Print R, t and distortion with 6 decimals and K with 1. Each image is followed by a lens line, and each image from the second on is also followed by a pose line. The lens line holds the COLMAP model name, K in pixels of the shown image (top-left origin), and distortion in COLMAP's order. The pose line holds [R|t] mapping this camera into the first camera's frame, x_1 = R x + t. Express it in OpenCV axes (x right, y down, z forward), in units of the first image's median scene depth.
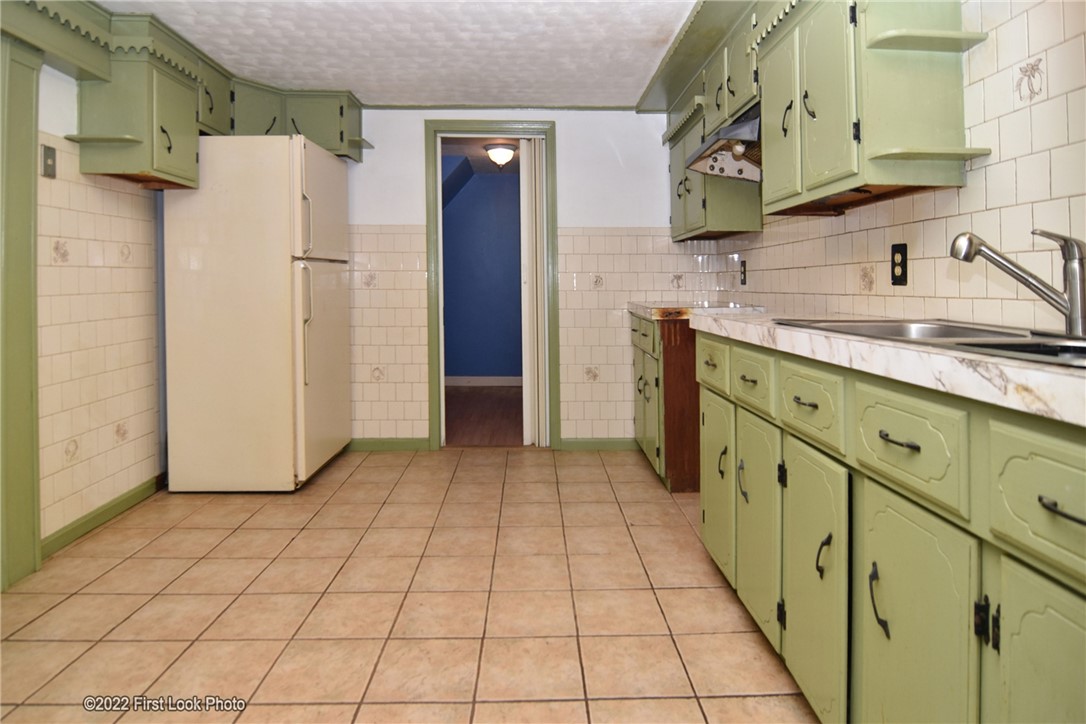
lens RADIAL K [[656.9, 0, 543.0], [0, 656.9, 362.0], [0, 0, 1]] dist [-0.005225, -0.002598]
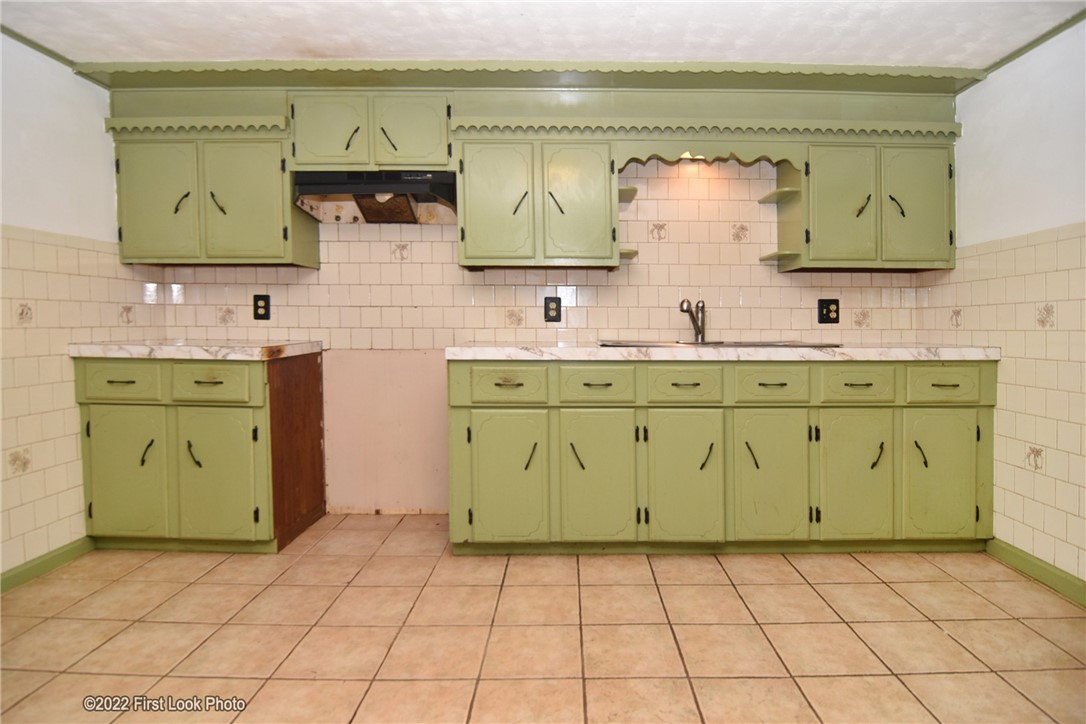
lens RADIAL K [[569.2, 0, 548.8], [0, 569.2, 370.9], [0, 0, 1]] dist [-0.015363, -0.001774]
pose [[0.009013, -0.087501, 0.996124, -0.796293], [0.109216, 0.990291, 0.086000, -0.104084], [-0.993977, 0.108018, 0.018482, 0.869900]]
